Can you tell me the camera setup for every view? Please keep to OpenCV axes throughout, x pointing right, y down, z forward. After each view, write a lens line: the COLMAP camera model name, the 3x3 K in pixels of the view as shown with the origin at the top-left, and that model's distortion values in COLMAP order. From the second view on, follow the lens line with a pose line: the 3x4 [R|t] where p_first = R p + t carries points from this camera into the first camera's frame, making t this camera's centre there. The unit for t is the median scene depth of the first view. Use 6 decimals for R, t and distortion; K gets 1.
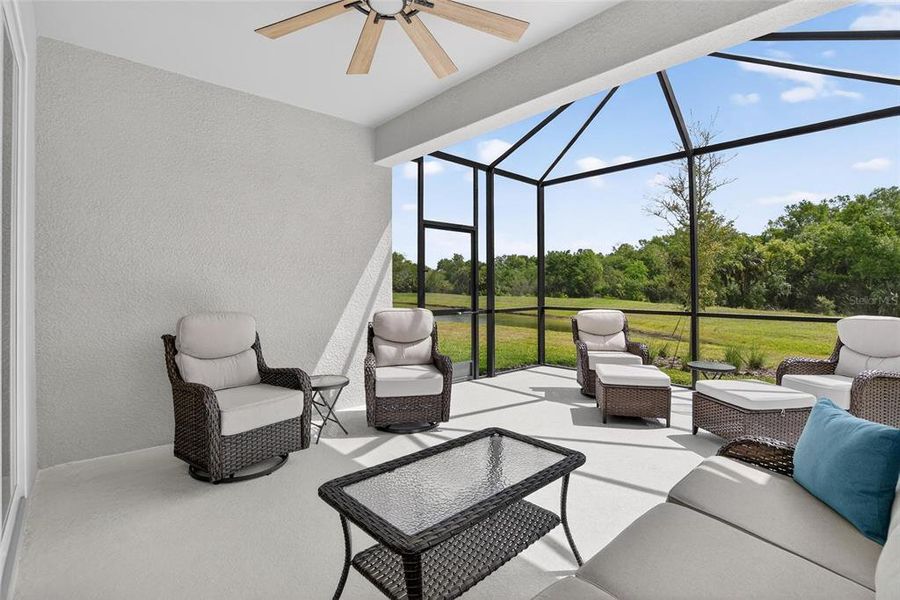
lens RADIAL K [[426.6, 0, 453.9], [0, 426.6, 281.4], [0, 0, 1]] dist [-0.026444, 0.000801]
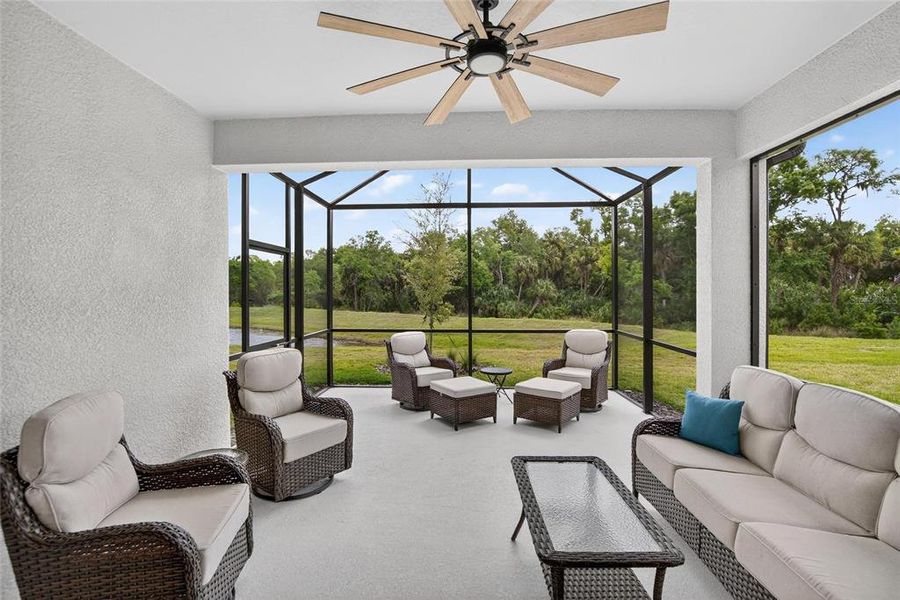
lens RADIAL K [[413.4, 0, 448.4], [0, 413.4, 290.8], [0, 0, 1]] dist [-0.002631, -0.000139]
pose [[0.716231, 0.000581, 0.697863, -0.244209], [-0.006808, 0.999958, 0.006155, -0.034368], [-0.697830, -0.009159, 0.716205, 0.095514]]
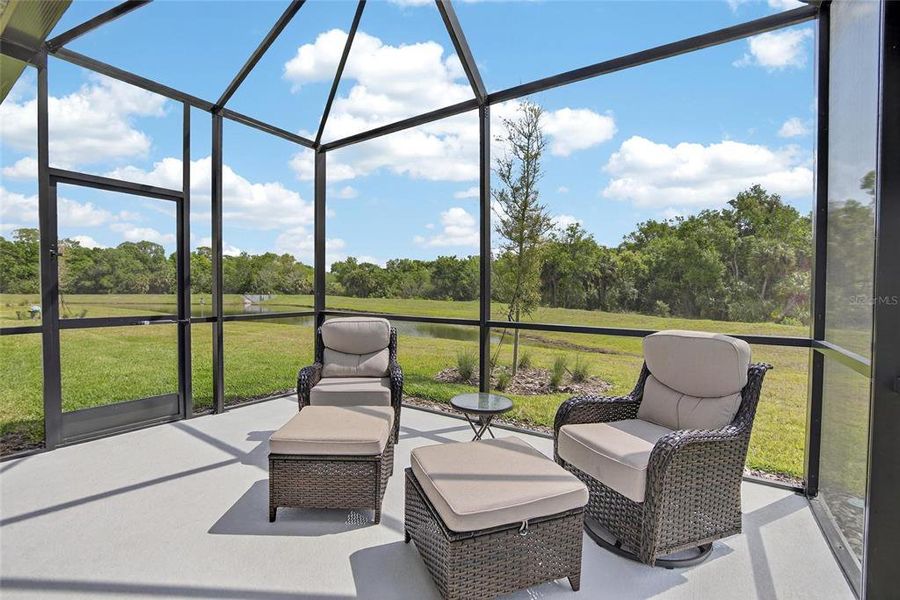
lens RADIAL K [[398.0, 0, 450.0], [0, 398.0, 300.0], [0, 0, 1]] dist [-0.036183, 0.005994]
pose [[0.974590, 0.004955, 0.223942, 0.241985], [-0.013319, 0.999268, 0.035854, 0.009488], [-0.223600, -0.037926, 0.973943, 0.233077]]
